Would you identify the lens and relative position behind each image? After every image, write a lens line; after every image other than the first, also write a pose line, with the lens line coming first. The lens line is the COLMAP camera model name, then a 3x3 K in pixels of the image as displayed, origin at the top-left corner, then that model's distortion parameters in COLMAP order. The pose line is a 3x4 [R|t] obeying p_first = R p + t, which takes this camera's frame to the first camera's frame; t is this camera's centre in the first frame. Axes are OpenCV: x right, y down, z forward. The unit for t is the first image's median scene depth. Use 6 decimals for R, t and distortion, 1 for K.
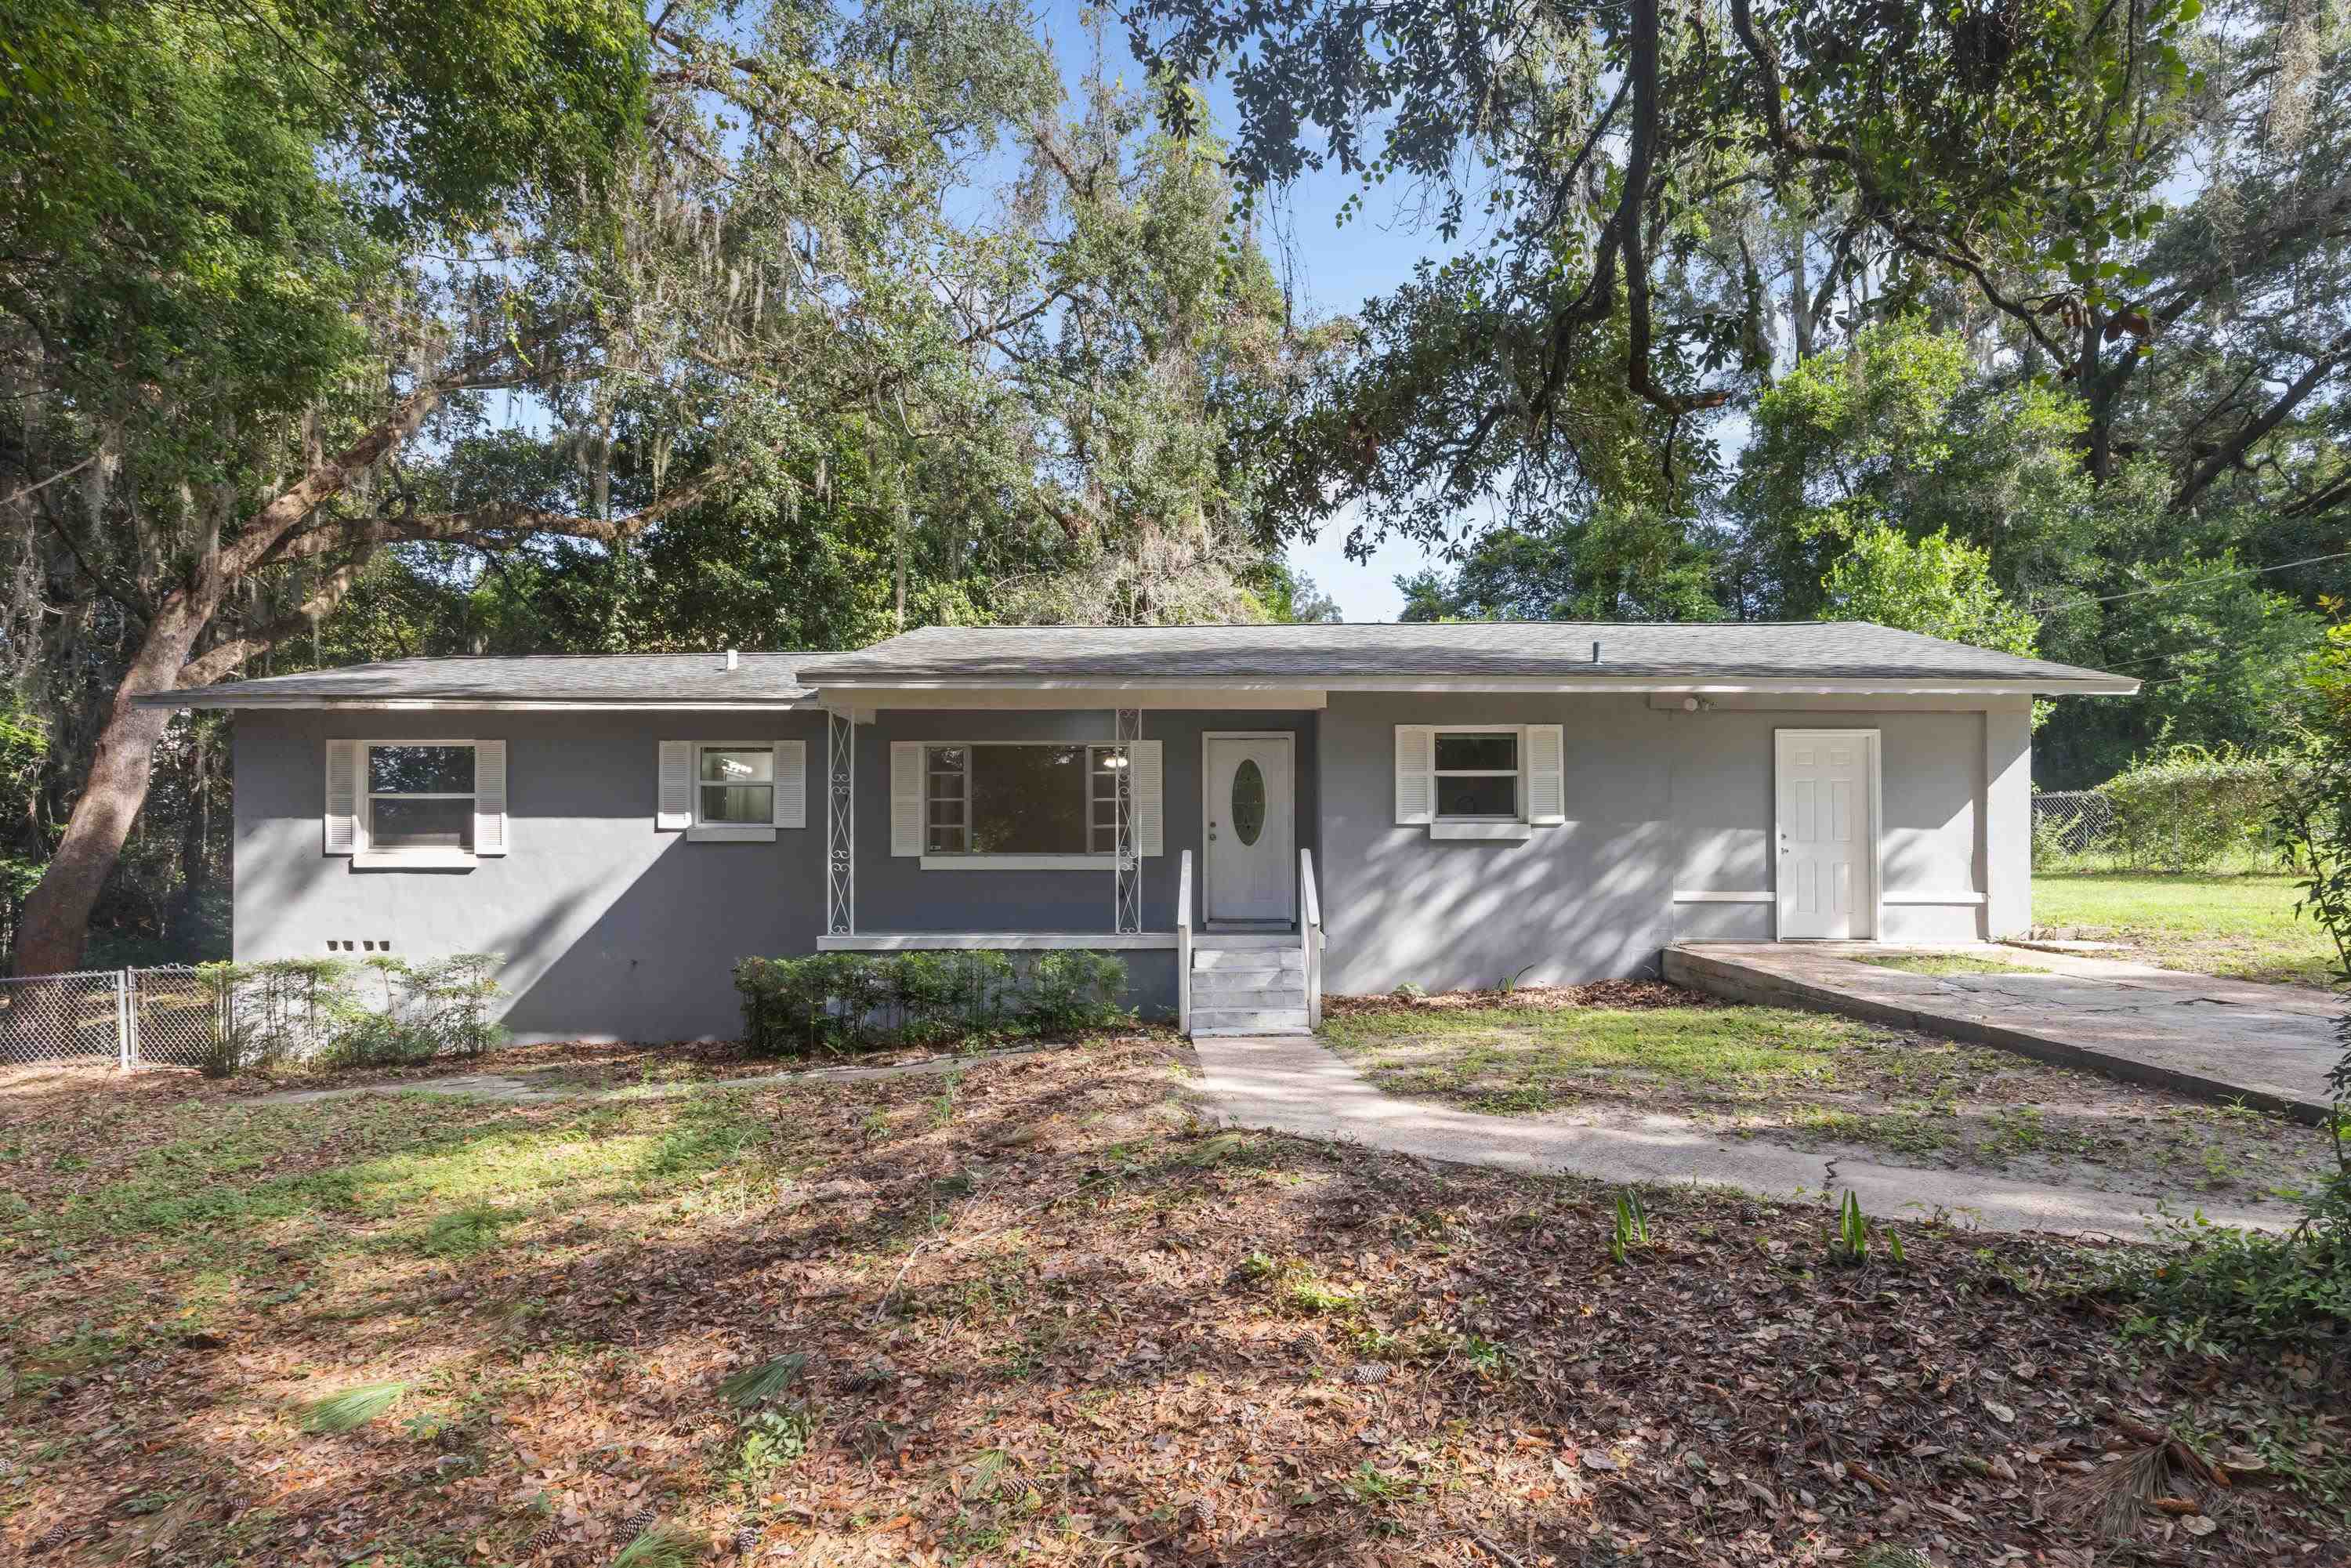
lens RADIAL K [[942.2, 0, 1168.7], [0, 942.2, 862.2], [0, 0, 1]] dist [0.001386, 0.000034]
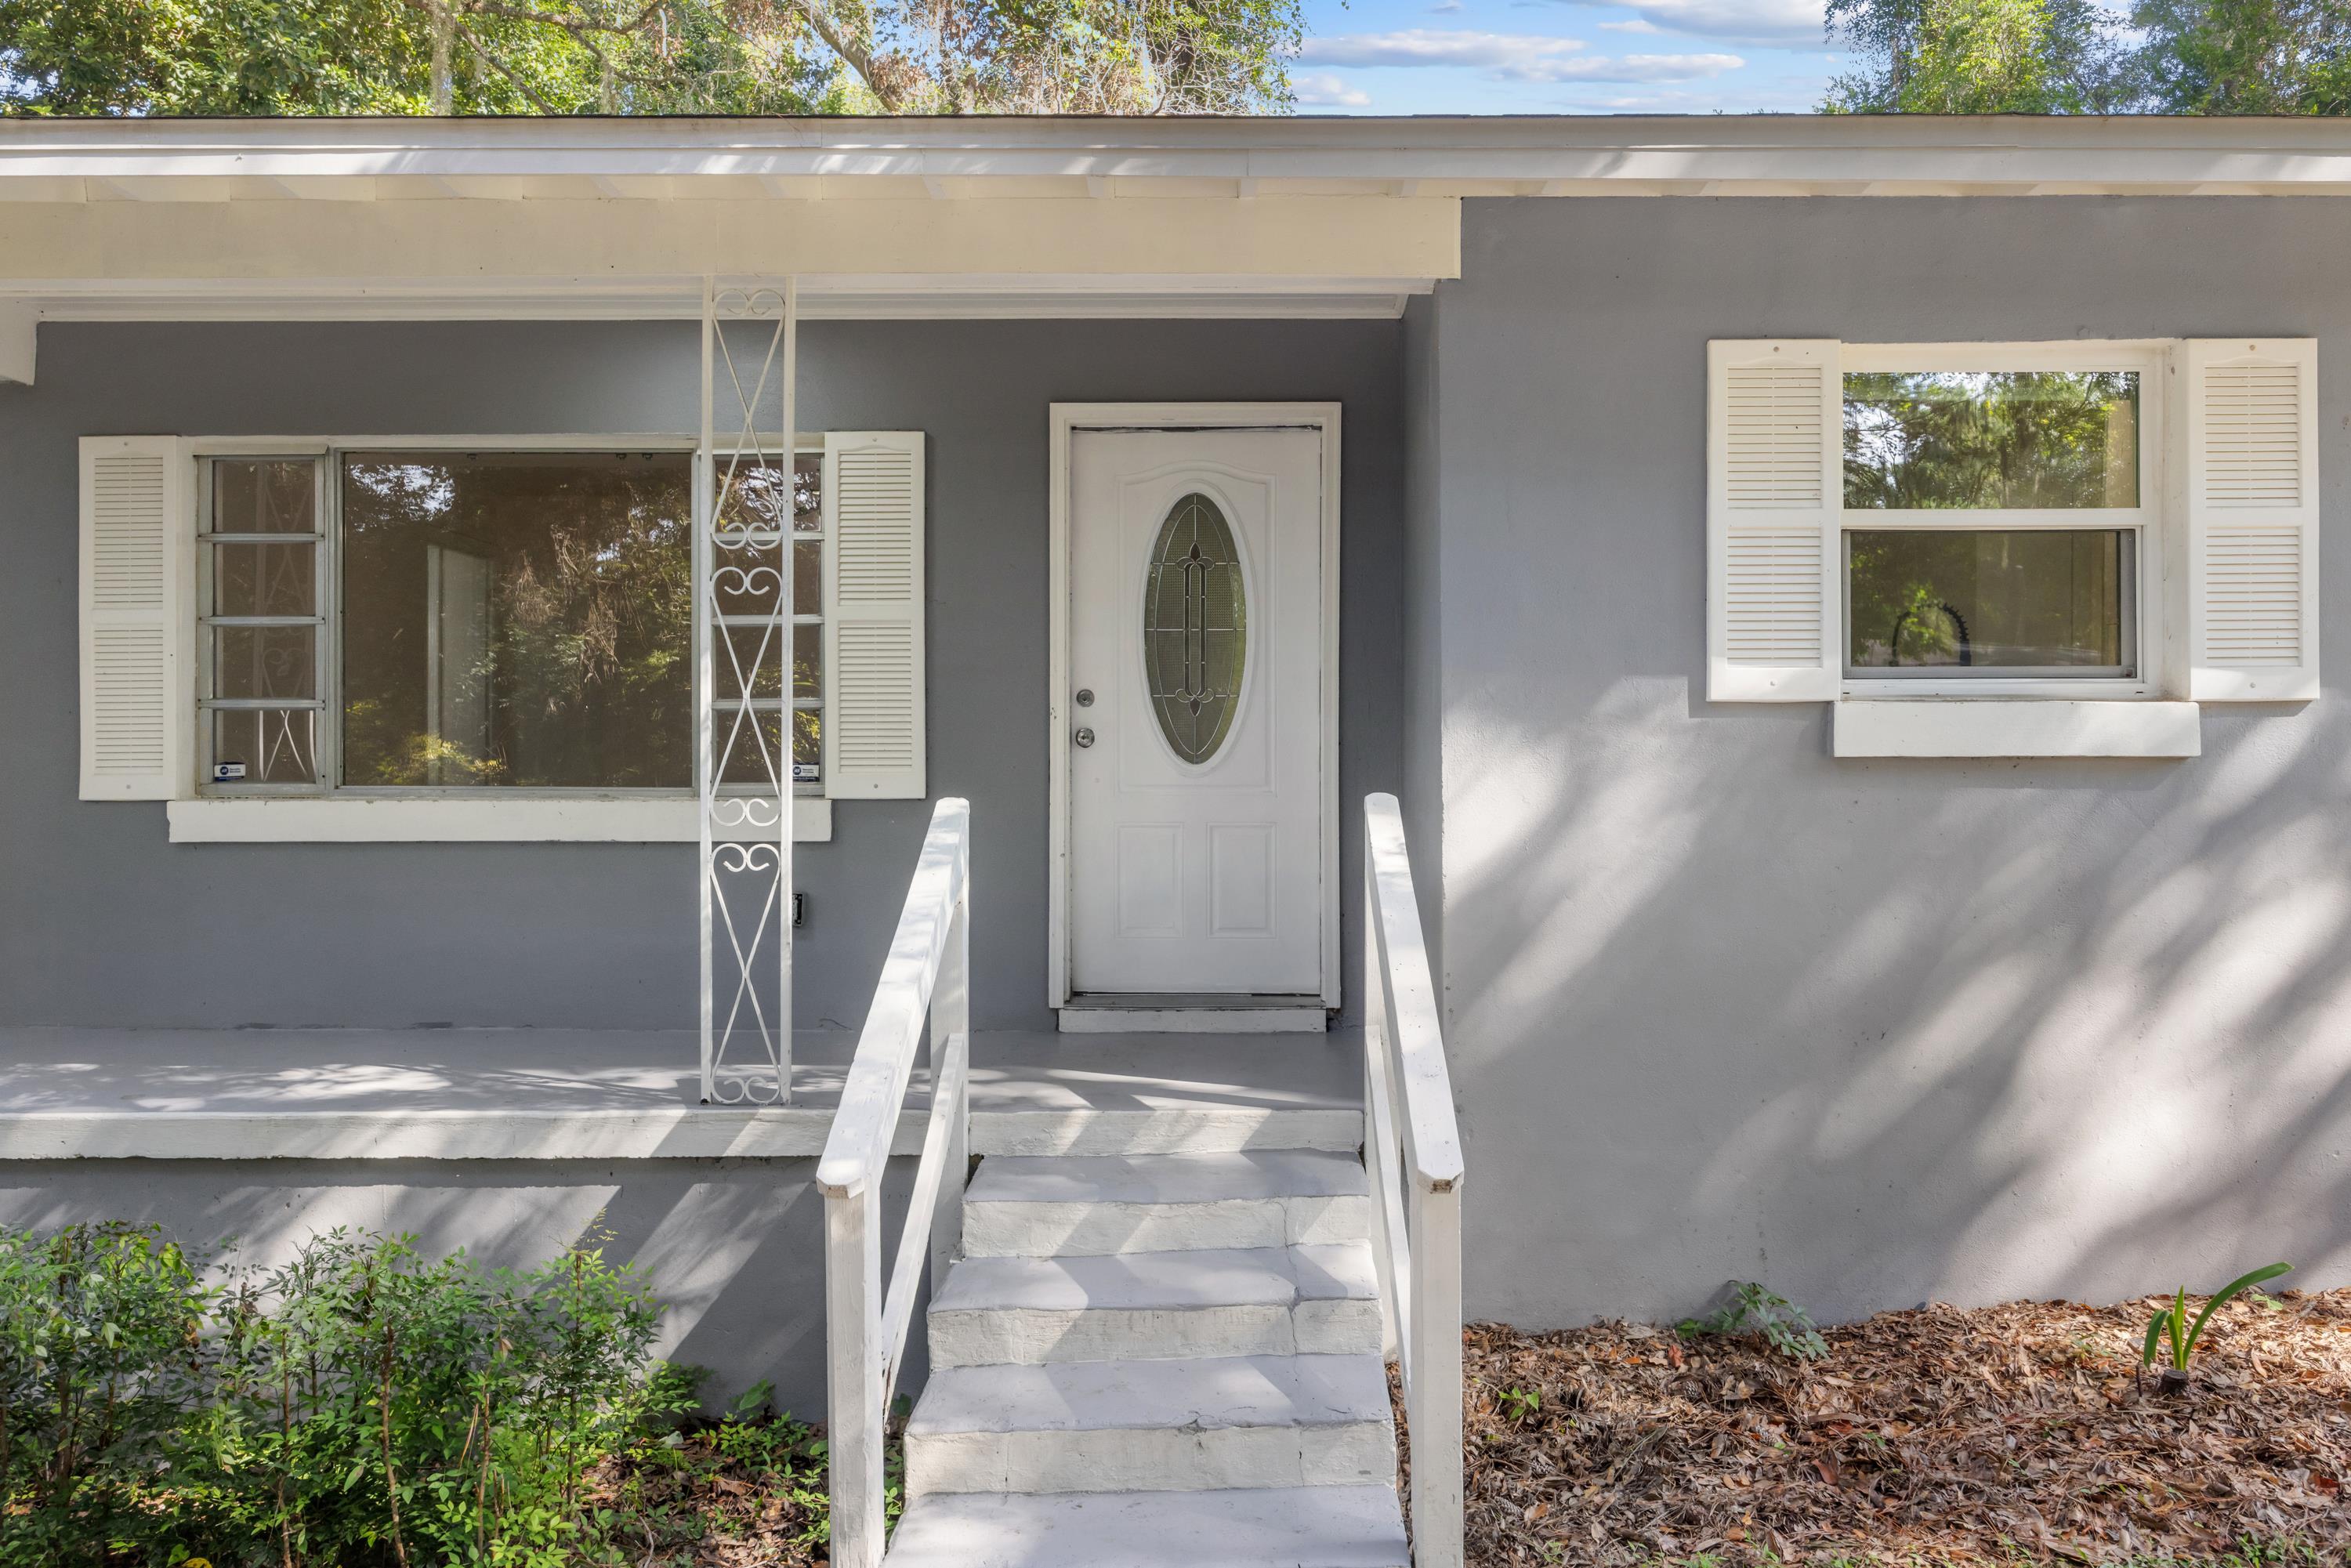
lens RADIAL K [[1617.4, 0, 1175.5], [0, 1617.4, 784.0], [0, 0, 1]] dist [0.003774, 0.001178]
pose [[0.999444, -0.002345, 0.033269, 0.060860], [0.001520, 0.999691, 0.024817, -0.024817], [-0.033317, -0.024752, 0.999138, 0.463084]]
